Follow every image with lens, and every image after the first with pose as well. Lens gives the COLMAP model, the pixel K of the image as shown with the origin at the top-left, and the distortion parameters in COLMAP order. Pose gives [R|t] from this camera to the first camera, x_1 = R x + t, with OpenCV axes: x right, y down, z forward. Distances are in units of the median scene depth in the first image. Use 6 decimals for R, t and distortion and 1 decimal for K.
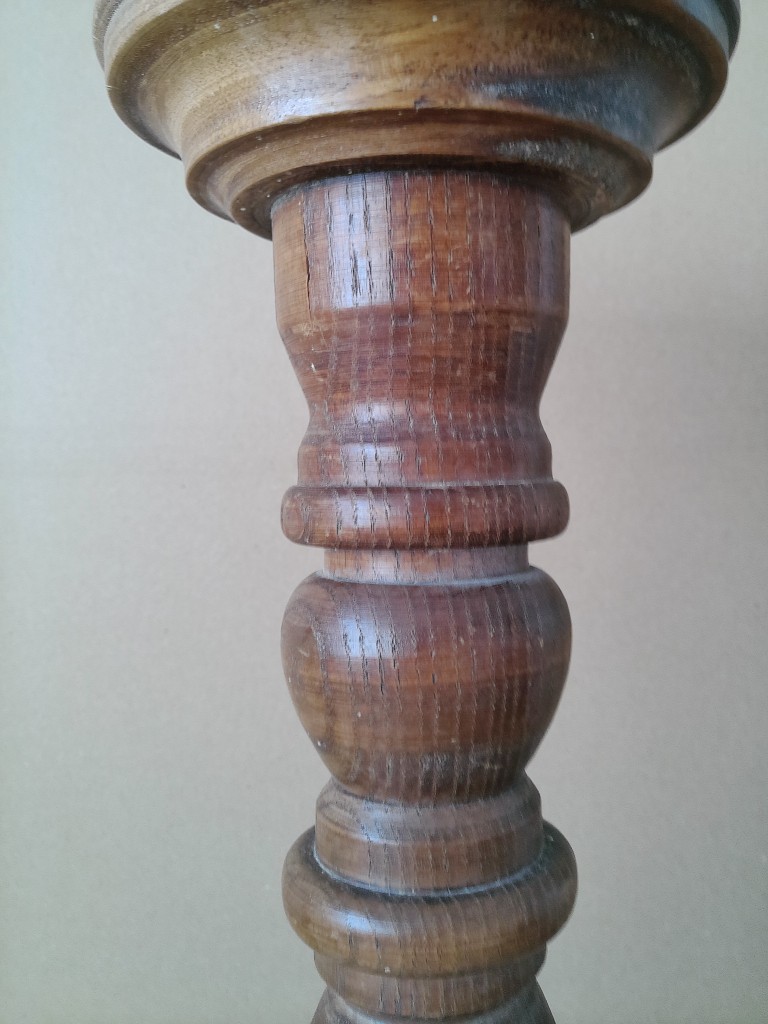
lens RADIAL K [[795.3, 0, 409.4], [0, 795.3, 509.7], [0, 0, 1]] dist [0.002198, 0.011037]
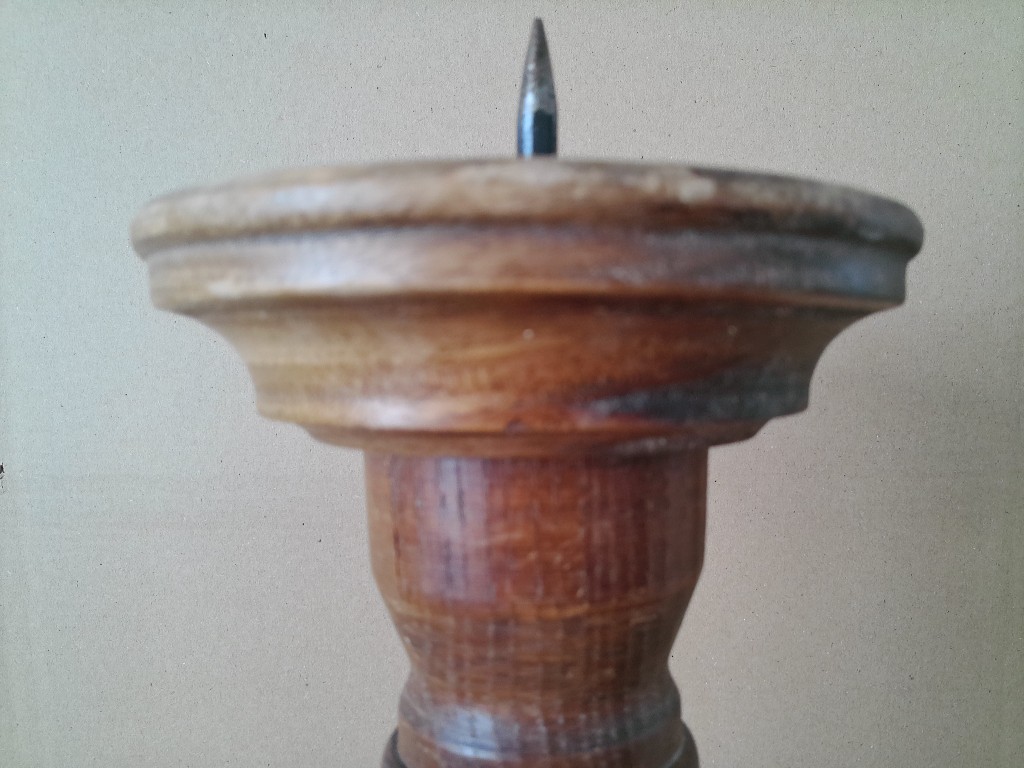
lens RADIAL K [[734.3, 0, 575.1], [0, 734.3, 384.3], [0, 0, 1]] dist [0.035949, 0.001083]
pose [[0.999645, 0.005470, -0.026092, 0.087329], [-0.002187, 0.992251, 0.124232, -0.589516], [0.026570, -0.124130, 0.991910, 0.245420]]
